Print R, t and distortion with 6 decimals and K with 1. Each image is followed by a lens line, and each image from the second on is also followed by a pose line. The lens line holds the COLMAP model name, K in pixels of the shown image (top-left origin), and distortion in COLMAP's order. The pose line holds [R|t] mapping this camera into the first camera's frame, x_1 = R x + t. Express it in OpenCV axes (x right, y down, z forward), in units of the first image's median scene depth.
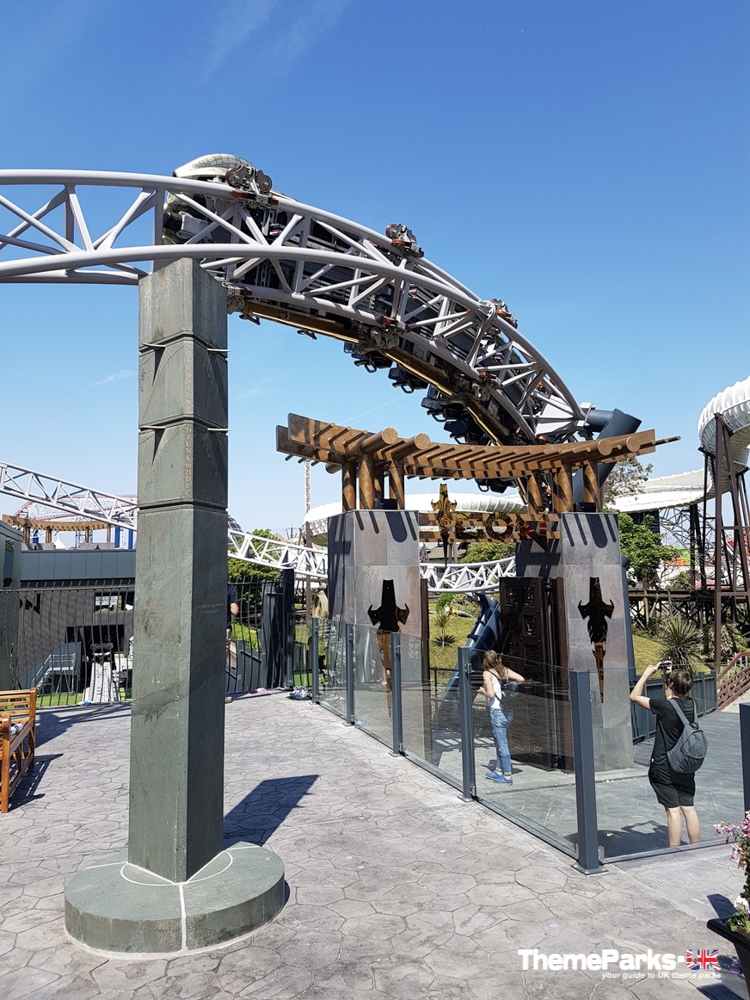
lens RADIAL K [[799.1, 0, 375.0], [0, 799.1, 500.0], [0, 0, 1]] dist [0.271238, -0.476302]
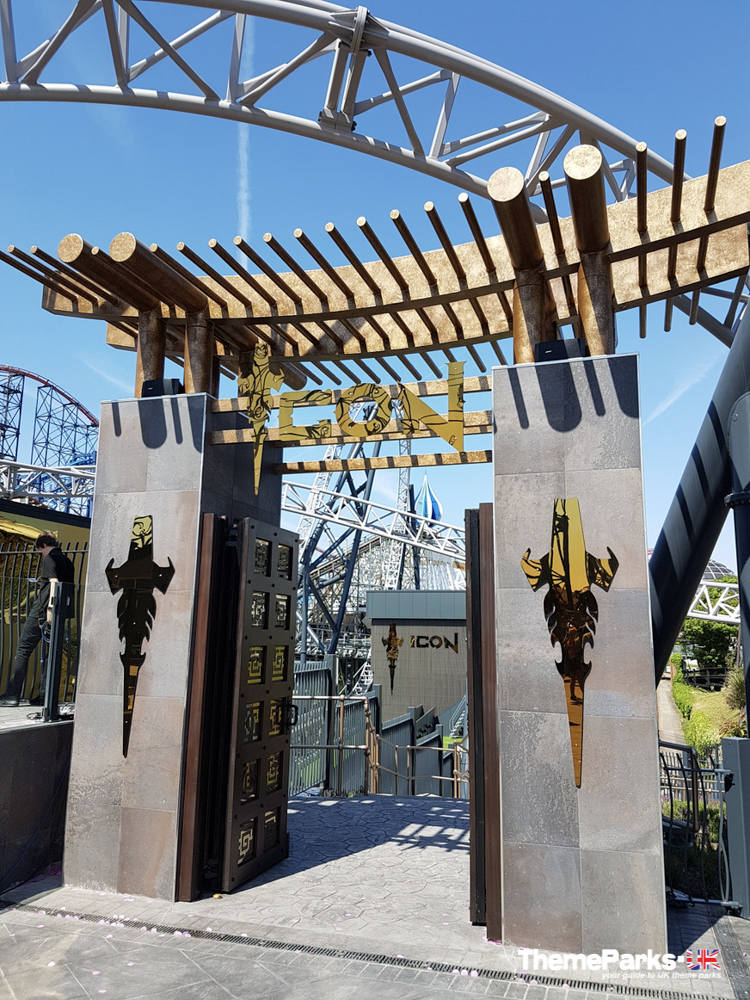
lens RADIAL K [[799.1, 0, 375.0], [0, 799.1, 500.0], [0, 0, 1]] dist [0.271238, -0.476302]
pose [[0.800972, -0.074061, -0.594103, 0.450468], [0.029666, 0.996010, -0.084168, 0.129445], [0.597966, 0.049792, 0.799974, 0.577874]]
